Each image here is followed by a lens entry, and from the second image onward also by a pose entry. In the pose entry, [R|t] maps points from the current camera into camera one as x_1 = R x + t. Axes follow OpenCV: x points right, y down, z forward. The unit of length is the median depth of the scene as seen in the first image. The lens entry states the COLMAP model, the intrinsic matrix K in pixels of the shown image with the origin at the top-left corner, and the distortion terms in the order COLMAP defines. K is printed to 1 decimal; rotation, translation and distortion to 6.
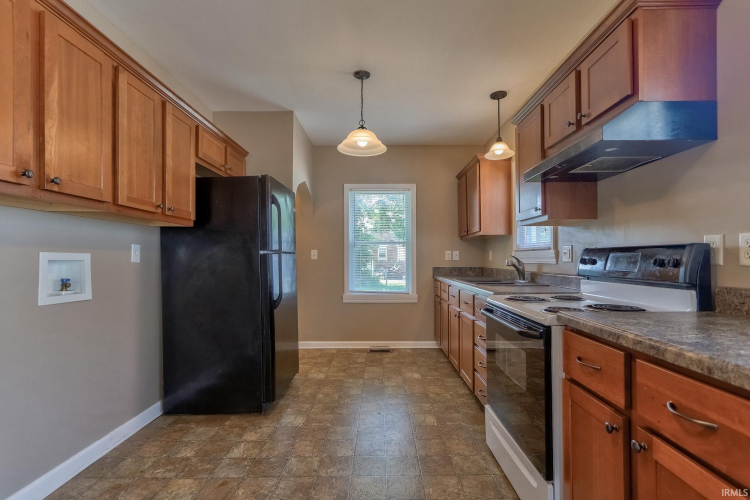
lens RADIAL K [[348.4, 0, 399.7], [0, 348.4, 256.9], [0, 0, 1]] dist [0.011136, -0.000038]
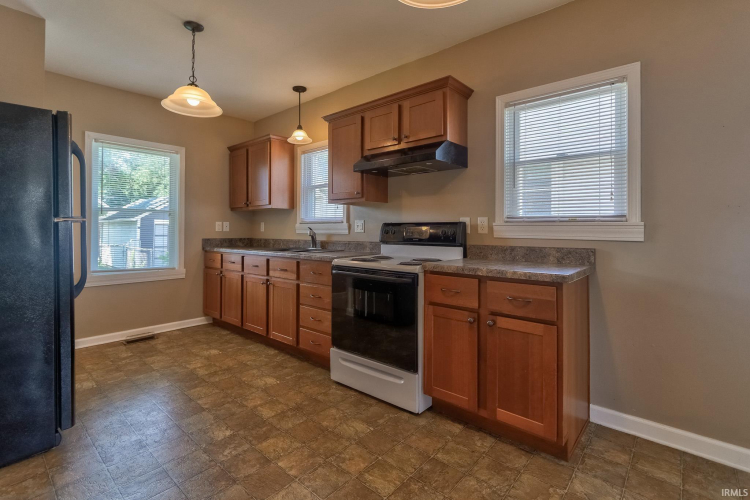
lens RADIAL K [[348.4, 0, 374.1], [0, 348.4, 230.2], [0, 0, 1]] dist [0.011136, -0.000038]
pose [[0.696266, 0.003606, 0.717775, -0.391318], [-0.007179, 0.999972, 0.001940, 0.002158], [-0.717748, -0.006504, 0.696273, 0.019376]]
